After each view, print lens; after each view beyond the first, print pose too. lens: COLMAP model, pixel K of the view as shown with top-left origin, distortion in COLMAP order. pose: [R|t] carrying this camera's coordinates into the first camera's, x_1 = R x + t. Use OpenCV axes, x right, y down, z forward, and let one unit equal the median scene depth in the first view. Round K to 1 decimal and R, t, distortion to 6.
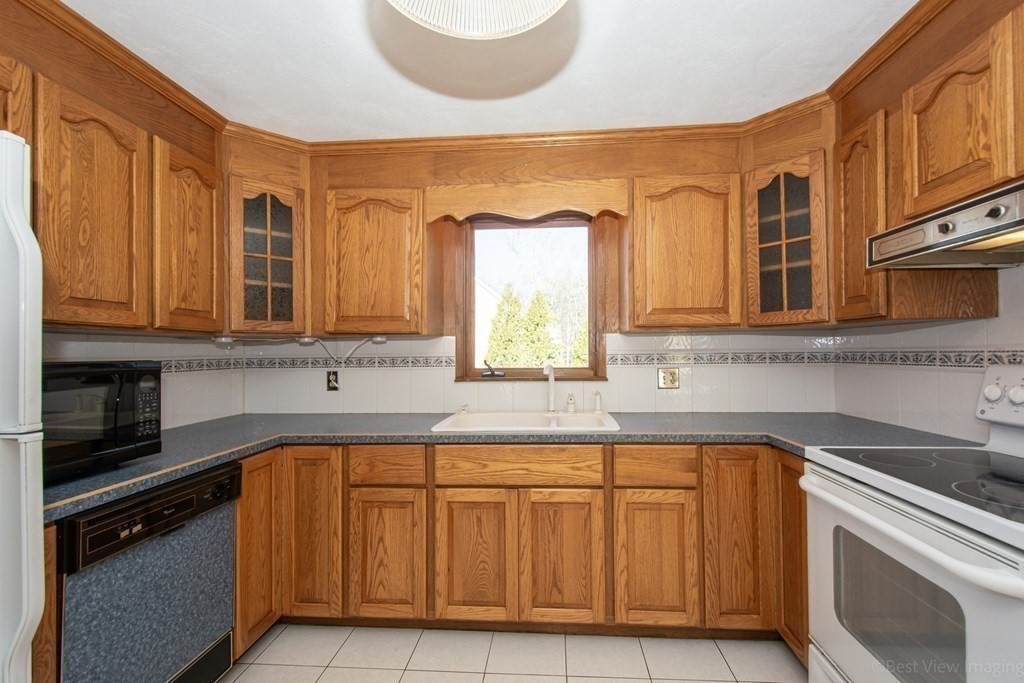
lens RADIAL K [[475.2, 0, 519.4], [0, 475.2, 305.1], [0, 0, 1]] dist [0.004641, -0.004374]
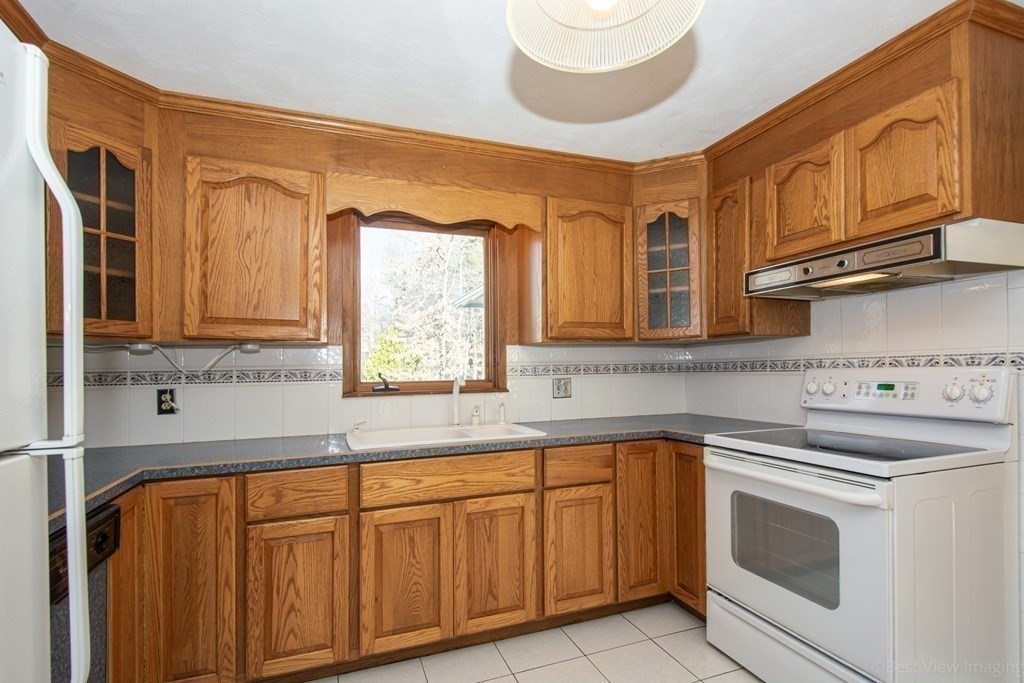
lens RADIAL K [[514.5, 0, 551.6], [0, 514.5, 315.7], [0, 0, 1]] dist [0.004056, -0.008361]
pose [[0.895585, 0.041478, 0.442952, -0.306414], [-0.036790, 0.999139, -0.019175, 0.020240], [-0.443366, 0.000877, 0.896340, -0.030527]]
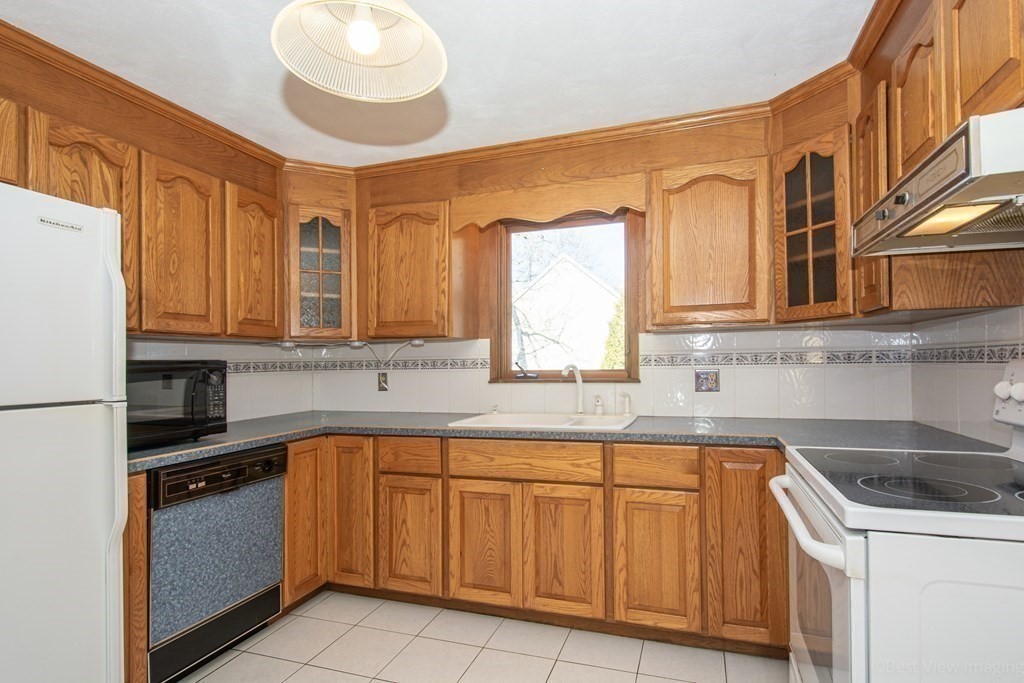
lens RADIAL K [[531.8, 0, 499.8], [0, 531.8, 296.6], [0, 0, 1]] dist [-0.002469, -0.000802]
pose [[0.964659, -0.036681, -0.260936, 0.273029], [0.031493, 0.999215, -0.024038, 0.003377], [0.261613, 0.014971, 0.965057, -0.151152]]
